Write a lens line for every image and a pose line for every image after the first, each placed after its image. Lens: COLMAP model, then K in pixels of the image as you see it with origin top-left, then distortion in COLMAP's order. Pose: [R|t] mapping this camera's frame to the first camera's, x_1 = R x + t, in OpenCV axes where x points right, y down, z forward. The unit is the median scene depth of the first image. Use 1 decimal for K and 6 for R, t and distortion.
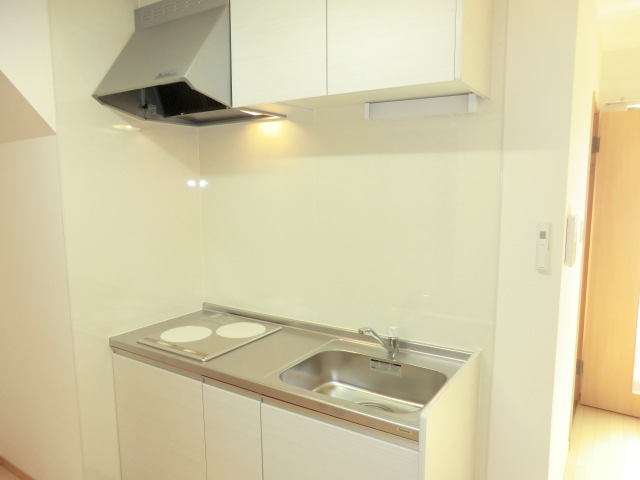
lens RADIAL K [[464.5, 0, 320.0], [0, 464.5, 240.0], [0, 0, 1]] dist [-0.125902, 0.155731]
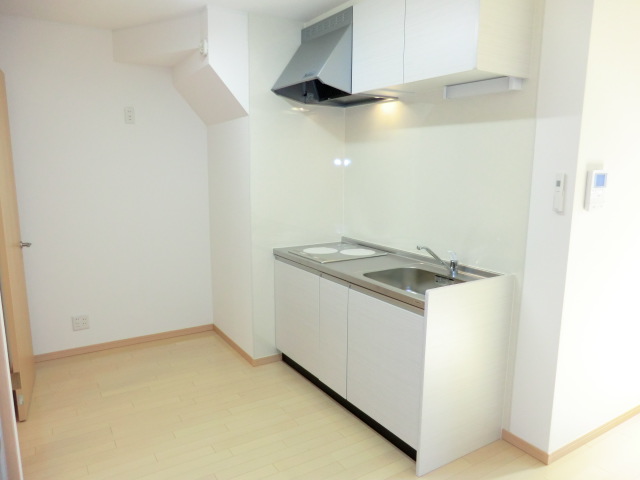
lens RADIAL K [[464.5, 0, 320.0], [0, 464.5, 240.0], [0, 0, 1]] dist [-0.125902, 0.155731]
pose [[0.904419, 0.080549, -0.418973, 0.345718], [-0.062656, 0.996445, 0.056318, 0.093934], [0.422020, -0.024684, 0.906251, -0.361976]]
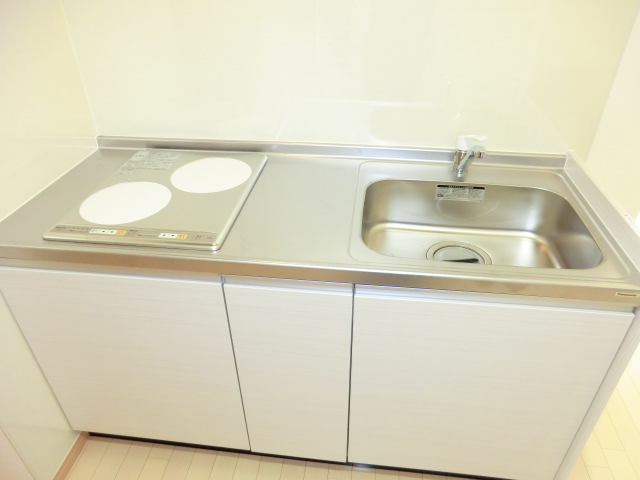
lens RADIAL K [[464.5, 0, 320.0], [0, 464.5, 240.0], [0, 0, 1]] dist [-0.125902, 0.155731]
pose [[0.896848, -0.238360, 0.372623, -0.318265], [0.048956, 0.890704, 0.451939, 0.004946], [-0.439621, -0.387079, 0.810496, 0.448656]]
